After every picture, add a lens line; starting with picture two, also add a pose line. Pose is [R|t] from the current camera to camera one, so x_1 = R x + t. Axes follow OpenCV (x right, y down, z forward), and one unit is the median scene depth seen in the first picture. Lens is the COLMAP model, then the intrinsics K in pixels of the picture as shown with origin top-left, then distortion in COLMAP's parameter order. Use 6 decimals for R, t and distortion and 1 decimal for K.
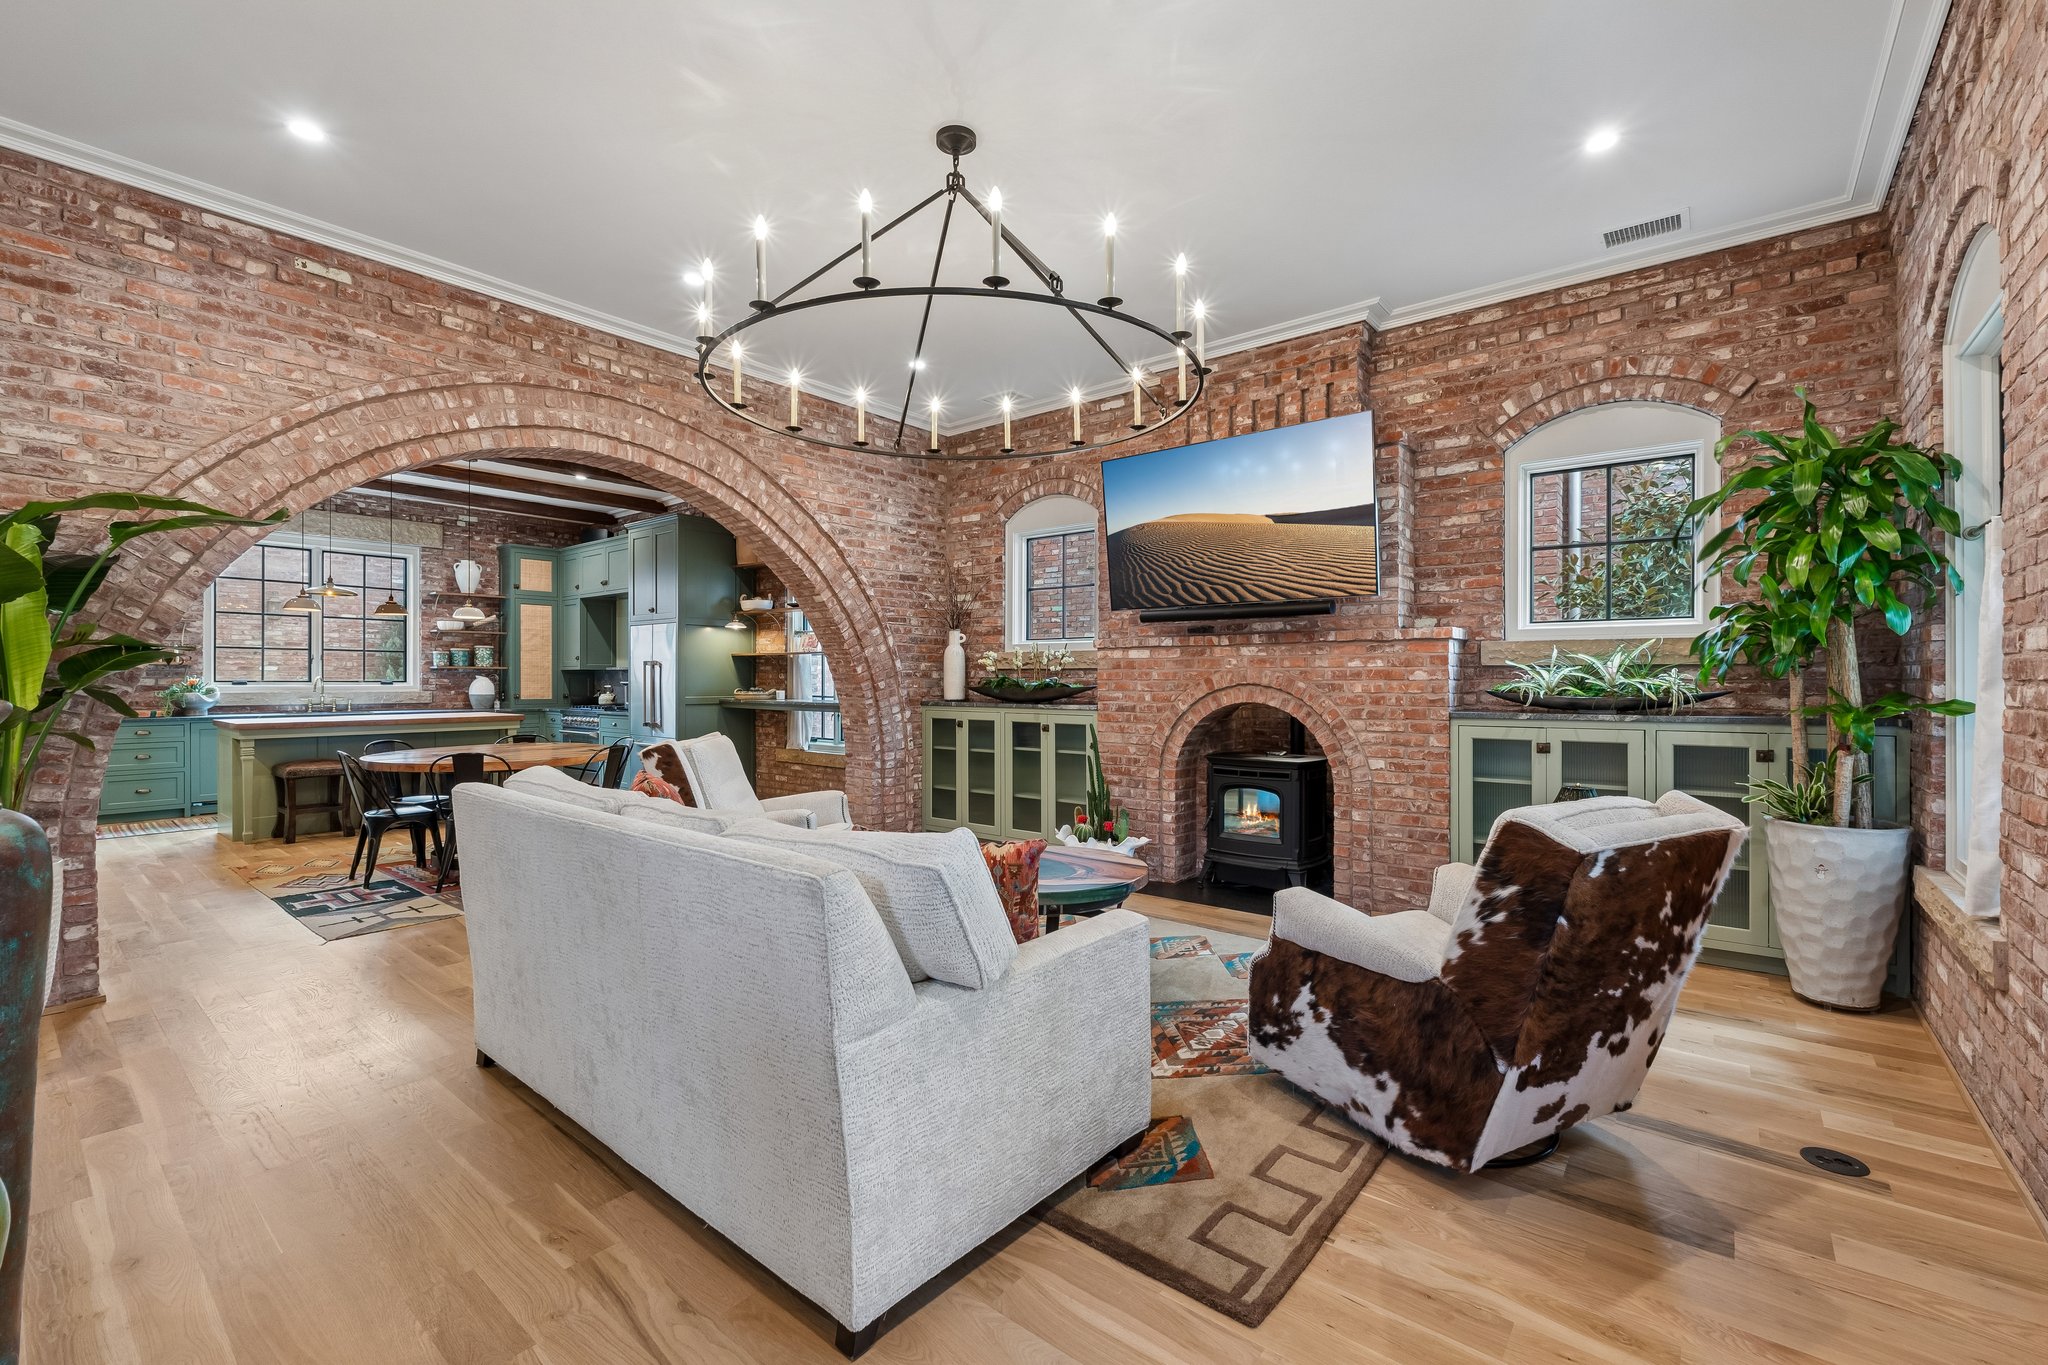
lens RADIAL K [[851.1, 0, 1024.0], [0, 851.1, 682.5], [0, 0, 1]] dist [-0.009778, -0.000171]
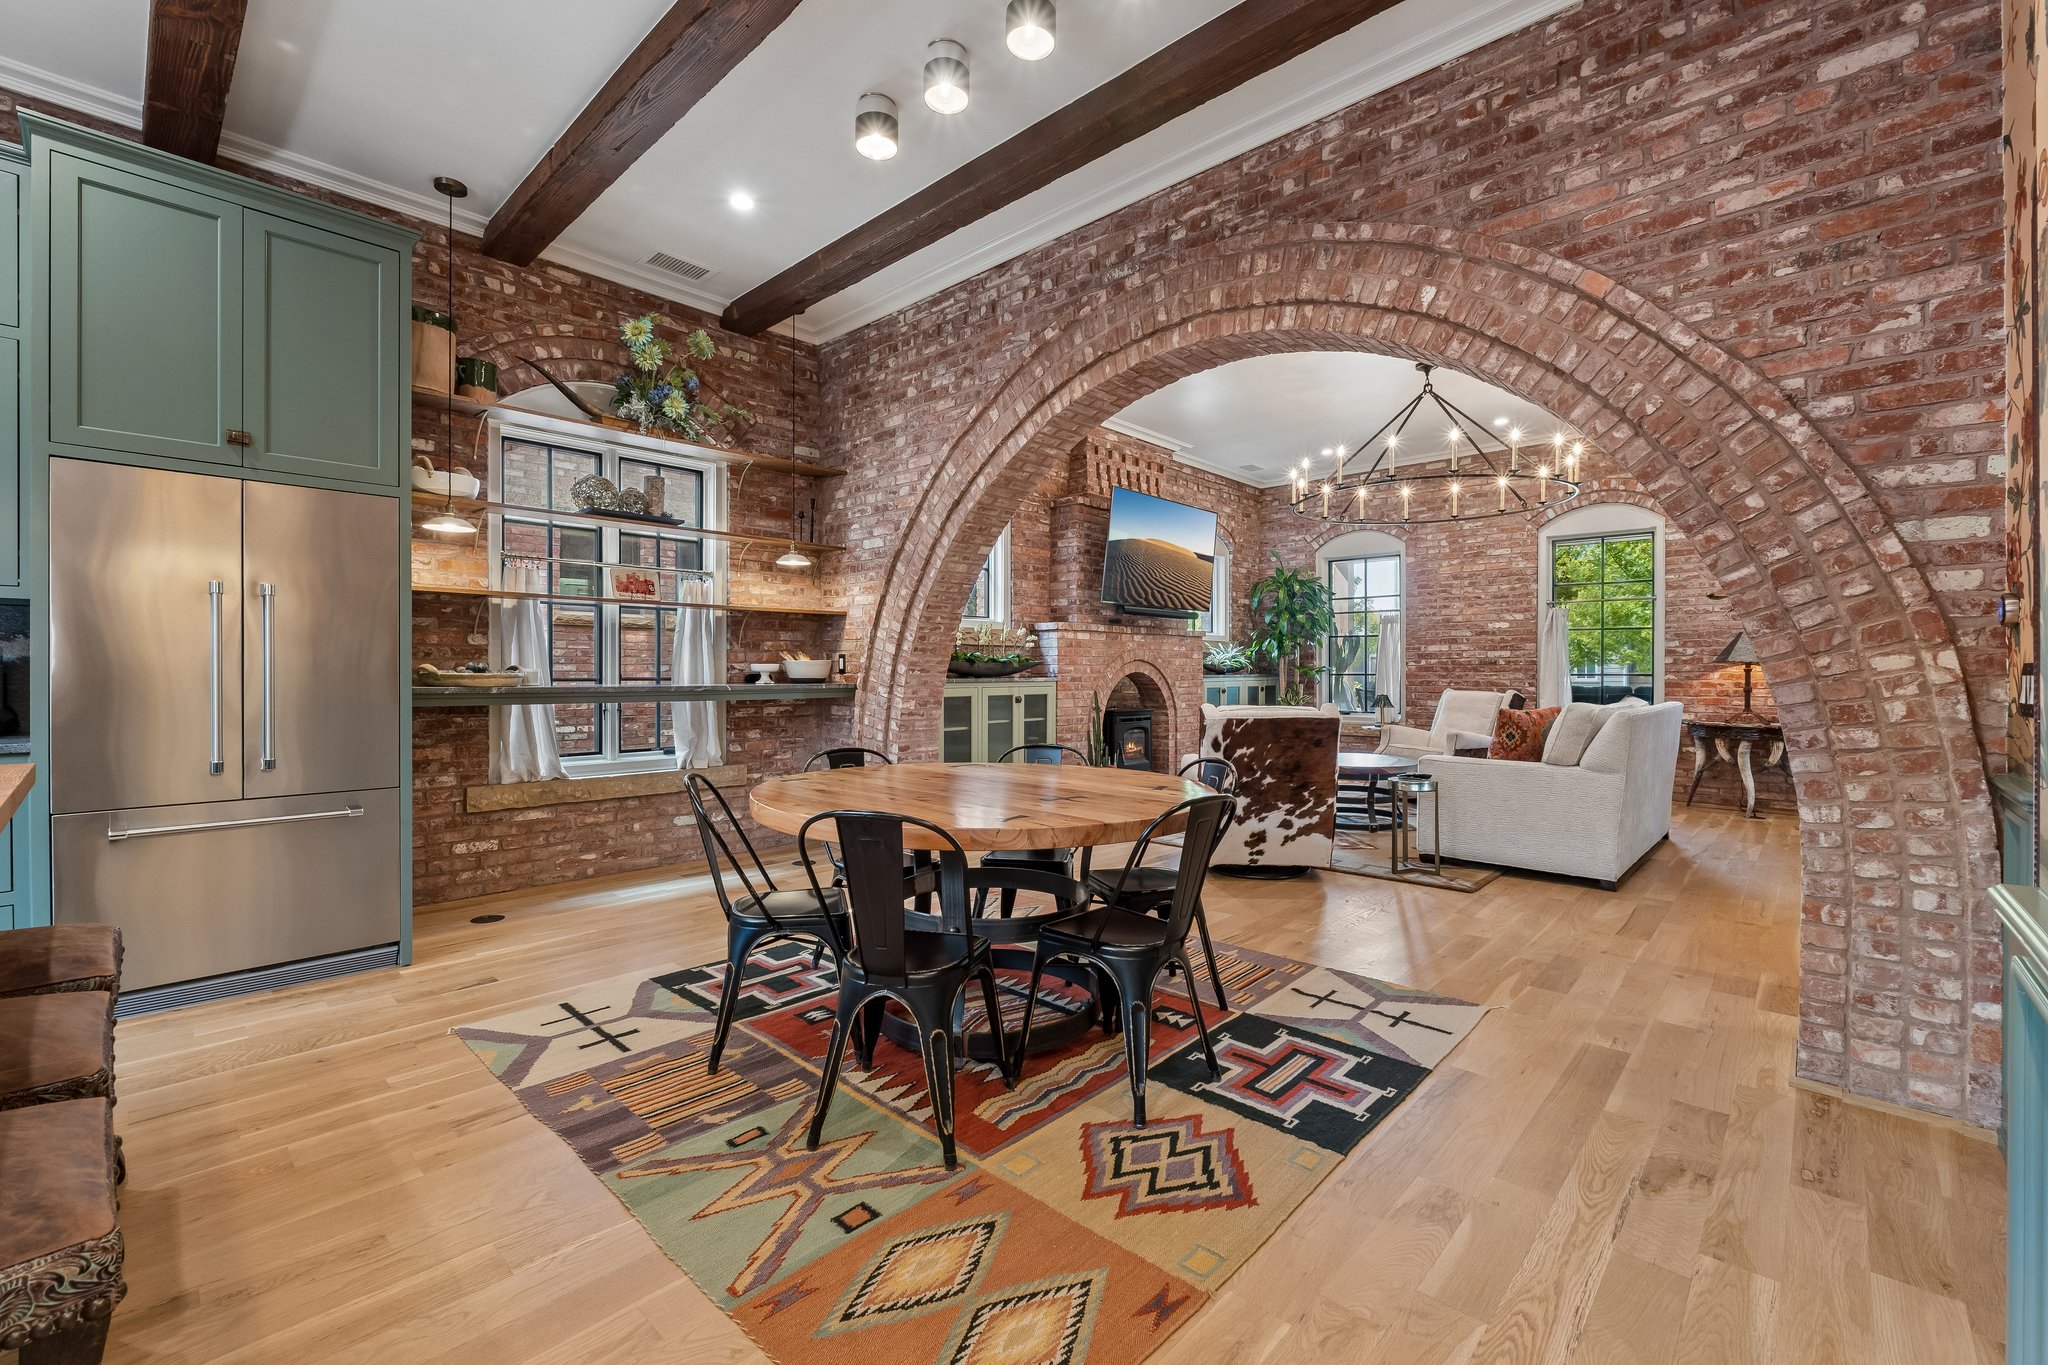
lens RADIAL K [[857.5, 0, 1026.6], [0, 857.5, 675.9], [0, 0, 1]] dist [-0.008136, -0.000649]
pose [[0.074632, -0.006630, 0.997189, -1.079915], [0.004217, 0.999971, 0.006333, 0.016541], [-0.997202, 0.003732, 0.074658, 0.920687]]
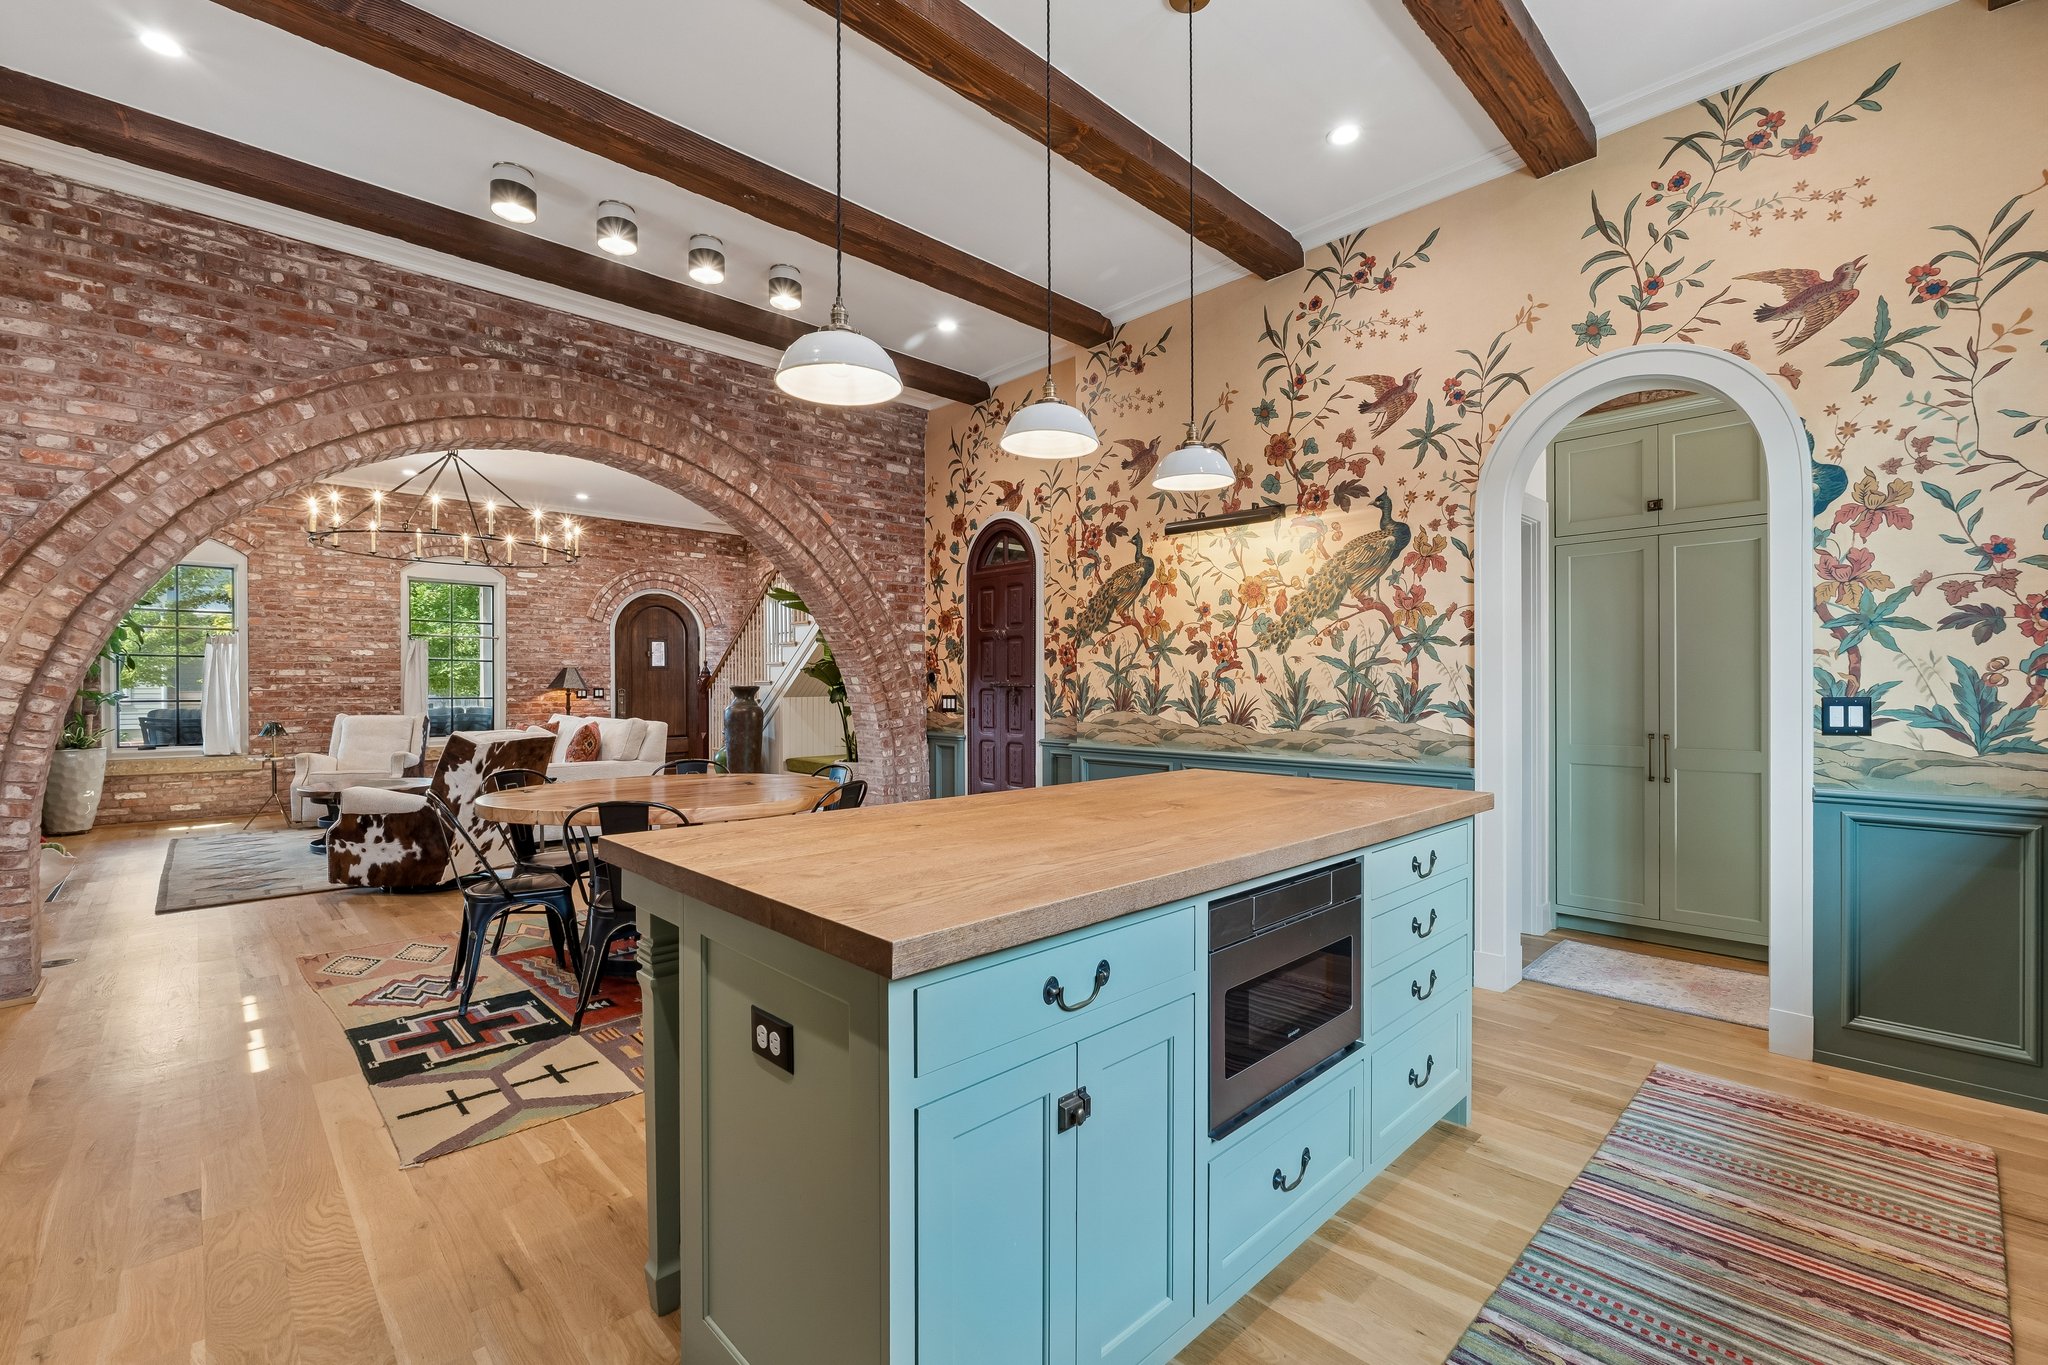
lens RADIAL K [[873.5, 0, 1033.9], [0, 873.5, 691.2], [0, 0, 1]] dist [-0.009319, 0.000436]
pose [[-0.992638, 0.000620, 0.121116, -0.961494], [0.001769, 0.999954, 0.009379, 0.000937], [-0.121104, 0.009524, -0.992594, 1.594052]]
